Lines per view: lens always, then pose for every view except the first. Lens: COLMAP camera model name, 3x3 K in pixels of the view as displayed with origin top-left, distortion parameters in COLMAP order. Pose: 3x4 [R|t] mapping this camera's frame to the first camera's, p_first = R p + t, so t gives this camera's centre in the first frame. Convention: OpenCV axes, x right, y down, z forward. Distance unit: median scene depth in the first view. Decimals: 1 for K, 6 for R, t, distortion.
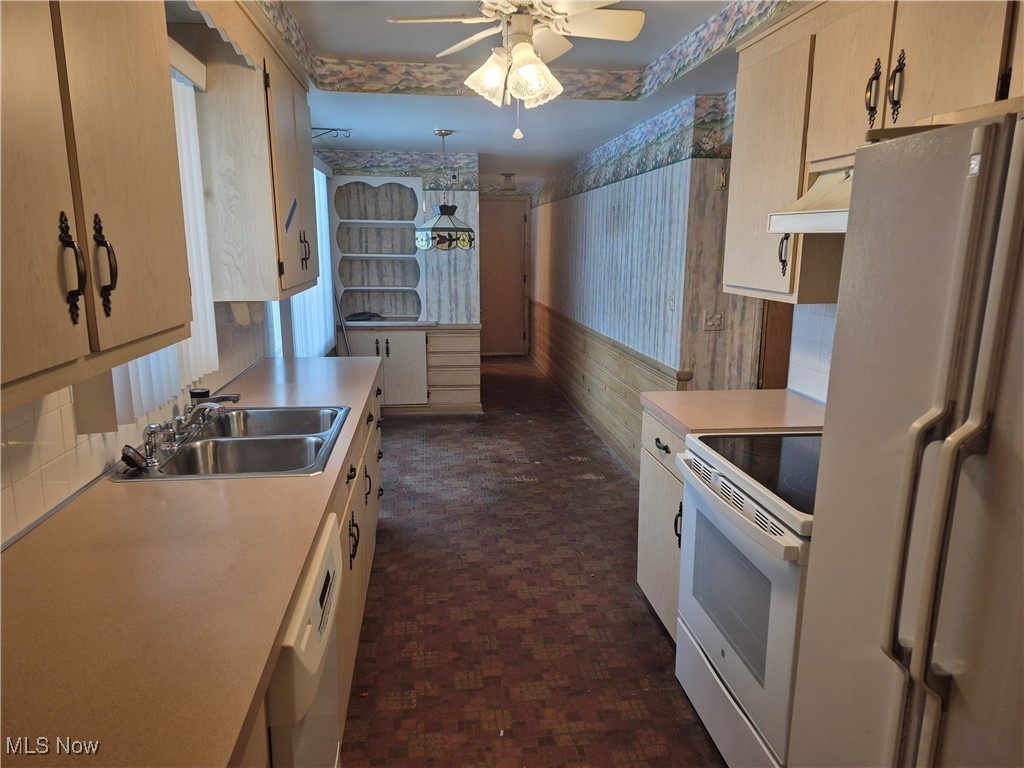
lens RADIAL K [[696.1, 0, 508.0], [0, 696.1, 384.6], [0, 0, 1]] dist [0.114140, -0.123808]
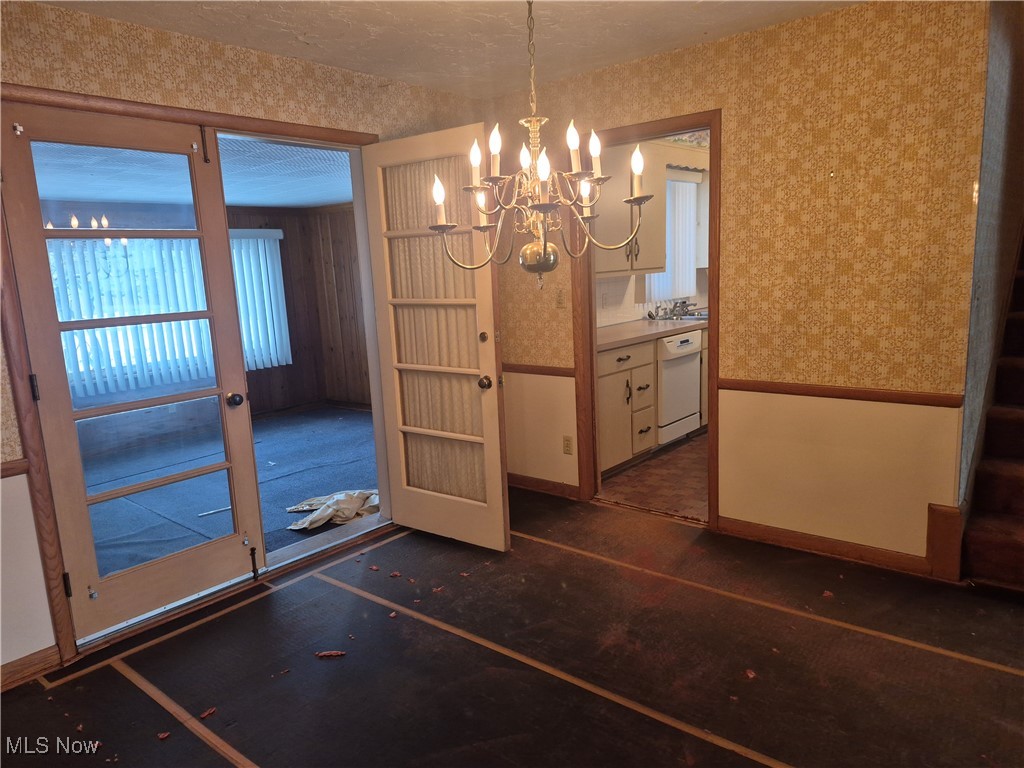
lens RADIAL K [[699.6, 0, 512.0], [0, 699.6, 384.0], [0, 0, 1]] dist [0.006151, 0.002544]
pose [[0.682843, 0.091465, -0.724817, 1.353239], [-0.101422, 0.994393, 0.029934, 0.390654], [0.723490, 0.053072, 0.688291, -1.582333]]
